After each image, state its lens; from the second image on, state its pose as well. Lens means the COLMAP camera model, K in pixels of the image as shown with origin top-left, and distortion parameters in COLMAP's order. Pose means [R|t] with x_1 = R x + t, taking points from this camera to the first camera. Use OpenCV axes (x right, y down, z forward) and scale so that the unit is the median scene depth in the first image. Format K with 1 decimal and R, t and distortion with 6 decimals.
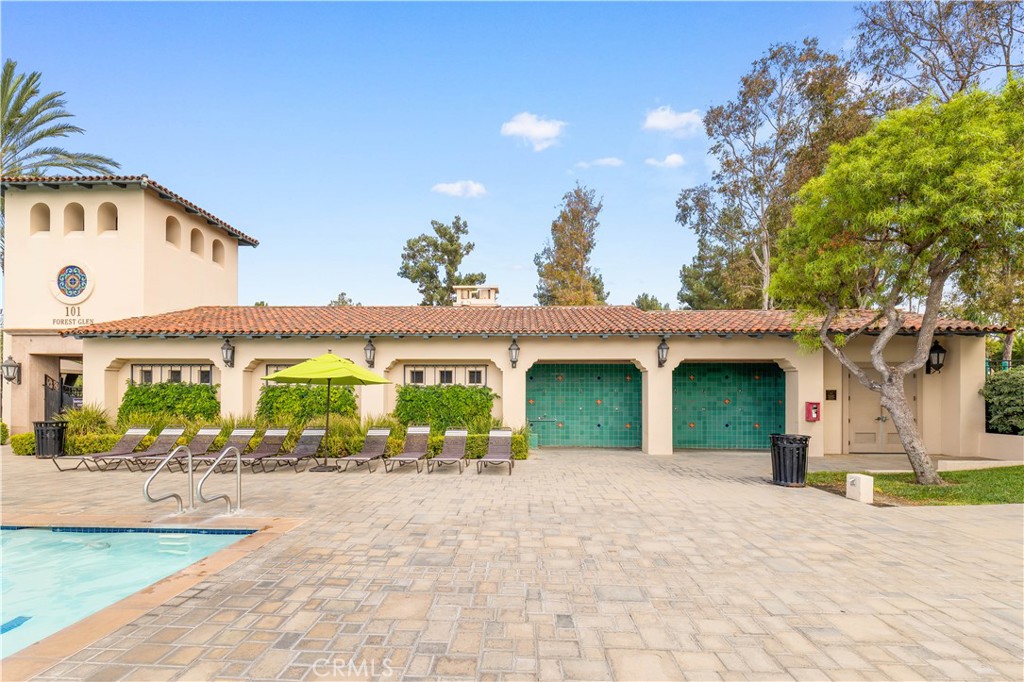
lens RADIAL K [[431.2, 0, 505.7], [0, 431.2, 379.4], [0, 0, 1]] dist [-0.000728, -0.000779]
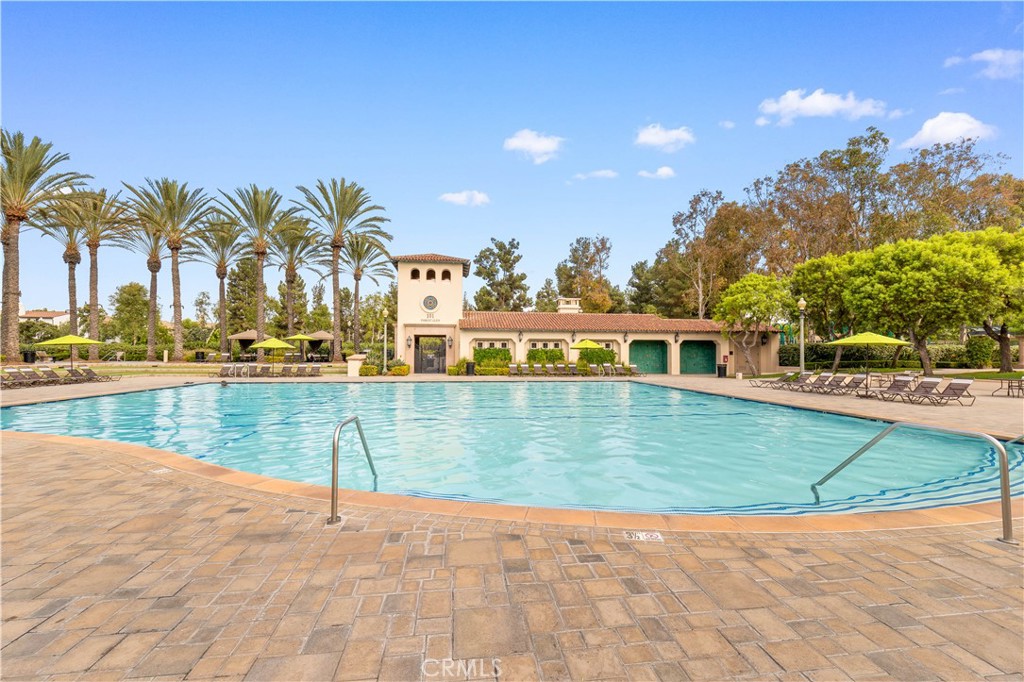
lens RADIAL K [[404.3, 0, 507.4], [0, 404.3, 332.7], [0, 0, 1]] dist [-0.001650, -0.000334]
pose [[0.988087, 0.009277, 0.153620, -1.046425], [-0.007707, 0.999912, -0.010813, -0.053949], [-0.153706, 0.009500, 0.988071, -1.321521]]
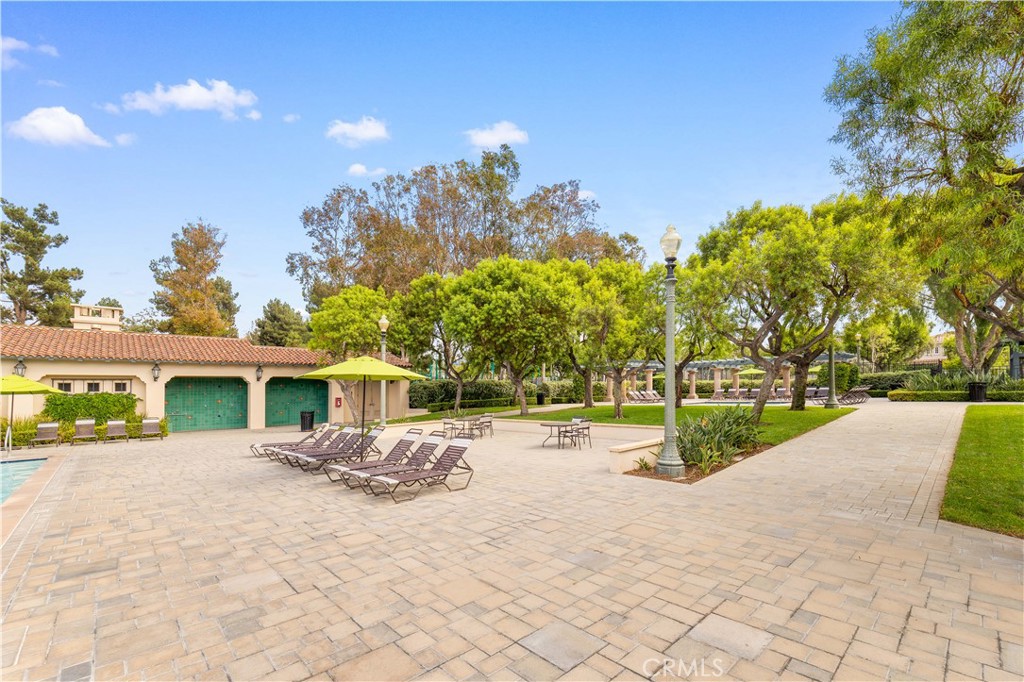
lens RADIAL K [[431.2, 0, 505.7], [0, 431.2, 379.4], [0, 0, 1]] dist [-0.000728, -0.000779]
pose [[0.707185, 0.002132, 0.707026, -0.181753], [-0.004318, 0.999990, 0.001304, -0.039636], [-0.707016, -0.003975, 0.707187, -0.983033]]
